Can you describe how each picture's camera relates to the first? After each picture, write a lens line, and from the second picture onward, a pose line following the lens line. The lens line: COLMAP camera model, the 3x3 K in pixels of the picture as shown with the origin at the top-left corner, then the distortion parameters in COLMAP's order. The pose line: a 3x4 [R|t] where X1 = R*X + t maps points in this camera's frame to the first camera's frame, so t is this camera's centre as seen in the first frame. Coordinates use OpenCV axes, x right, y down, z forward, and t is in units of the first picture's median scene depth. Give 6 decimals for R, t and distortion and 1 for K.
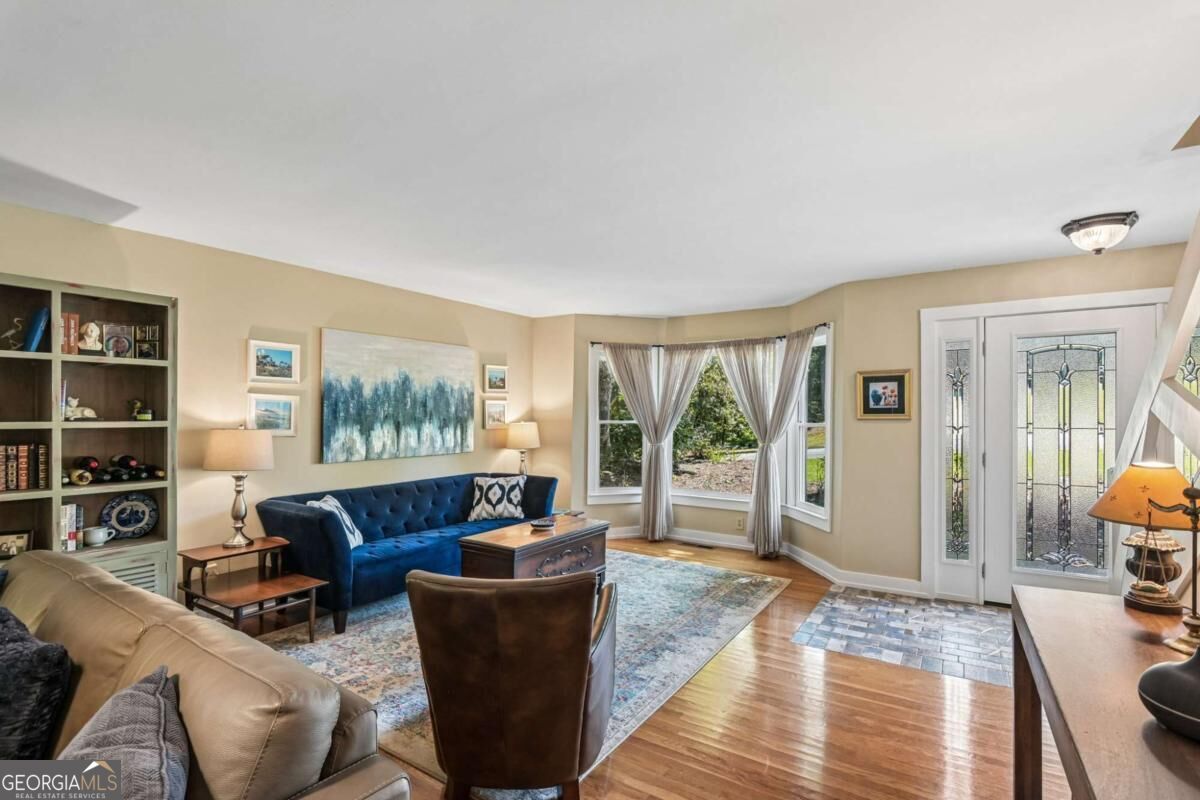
lens RADIAL K [[552.5, 0, 599.2], [0, 552.5, 410.0], [0, 0, 1]] dist [-0.005525, -0.000509]
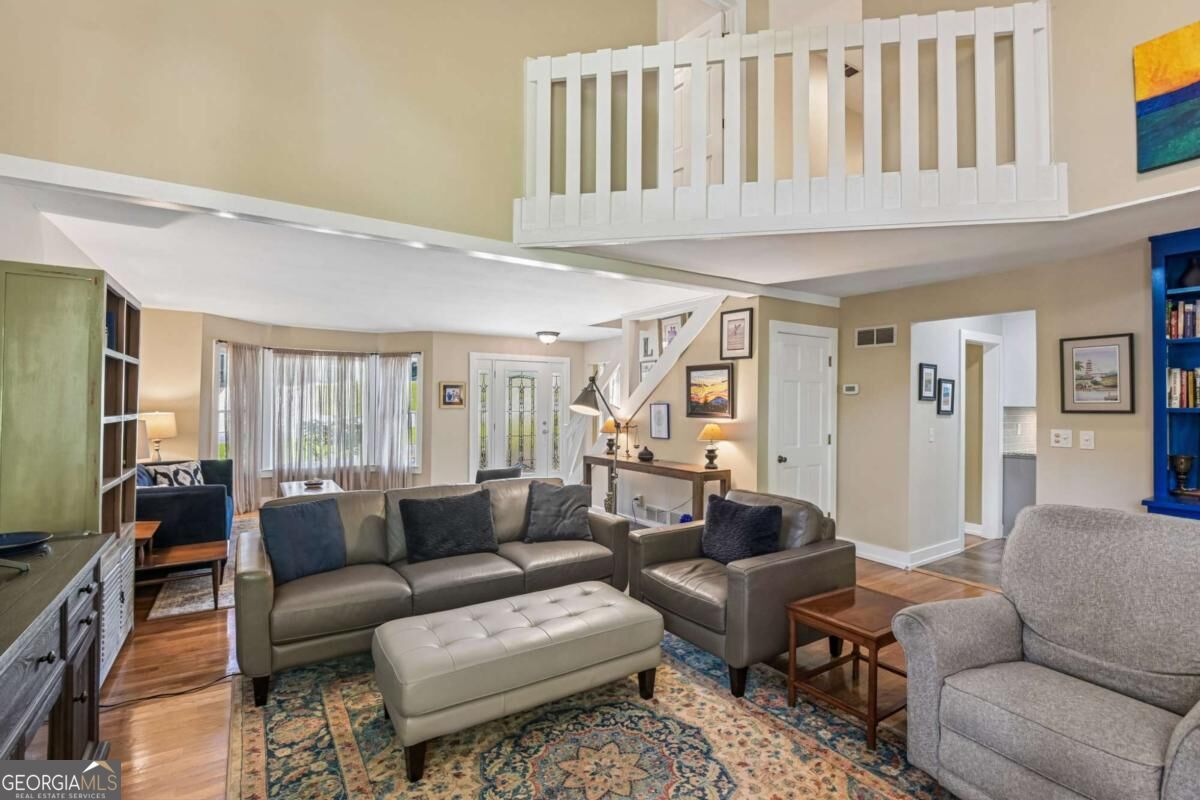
lens RADIAL K [[552.5, 0, 598.7], [0, 552.5, 398.0], [0, 0, 1]] dist [-0.005525, -0.000509]
pose [[0.416286, 0.009108, 0.909188, -0.824650], [-0.011755, 0.999920, -0.004635, -0.011656], [-0.909158, -0.008758, 0.416360, -0.194142]]
